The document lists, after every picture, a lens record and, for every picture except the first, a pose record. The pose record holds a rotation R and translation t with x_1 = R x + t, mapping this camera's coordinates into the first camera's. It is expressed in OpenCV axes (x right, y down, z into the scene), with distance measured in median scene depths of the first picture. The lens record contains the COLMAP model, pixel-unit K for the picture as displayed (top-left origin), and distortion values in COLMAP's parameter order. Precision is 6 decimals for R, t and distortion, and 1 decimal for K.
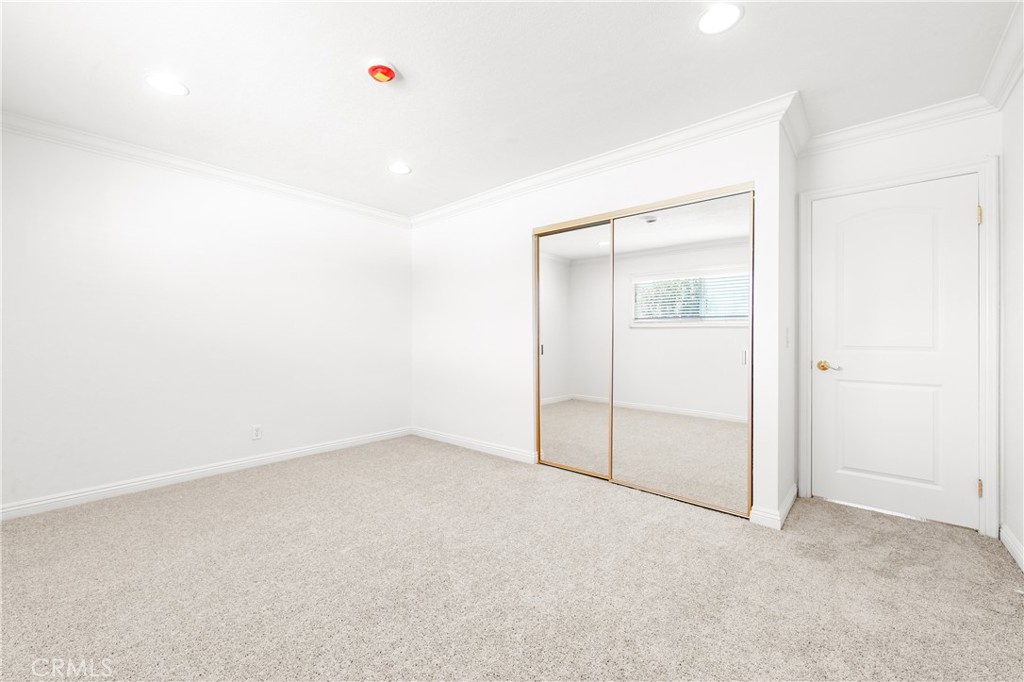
lens RADIAL K [[406.9, 0, 512.2], [0, 406.9, 337.0], [0, 0, 1]] dist [-0.004941, 0.000153]
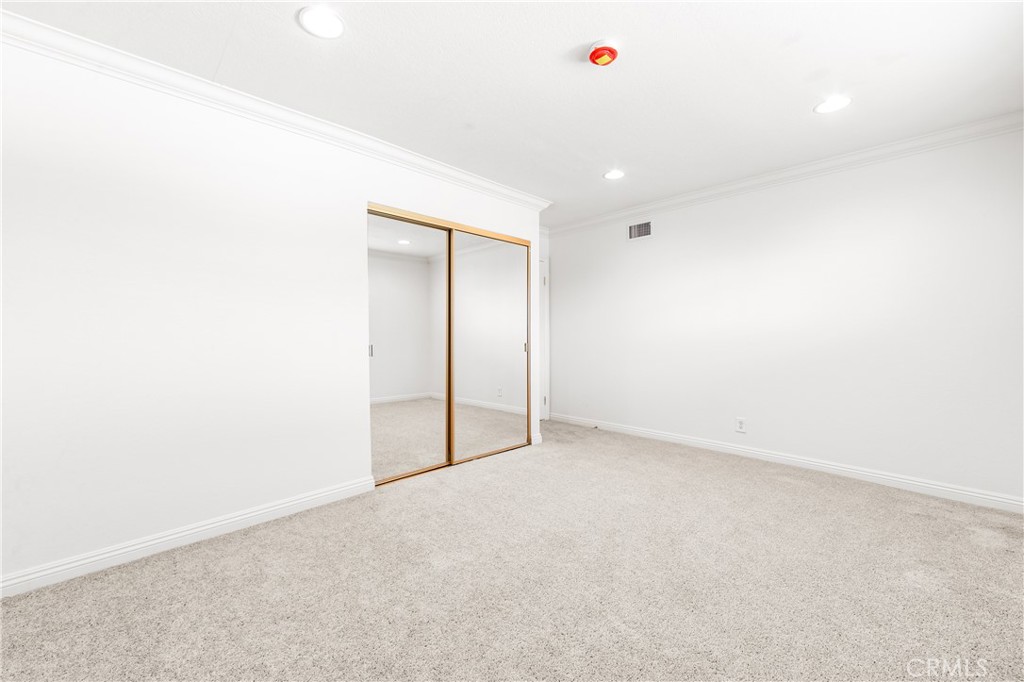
lens RADIAL K [[406.9, 0, 515.9], [0, 406.9, 339.9], [0, 0, 1]] dist [-0.004941, 0.000153]
pose [[0.068348, -0.014607, 0.997555, -0.881485], [0.001173, 0.999893, 0.014560, -0.002427], [-0.997661, 0.000175, 0.068358, 0.774341]]
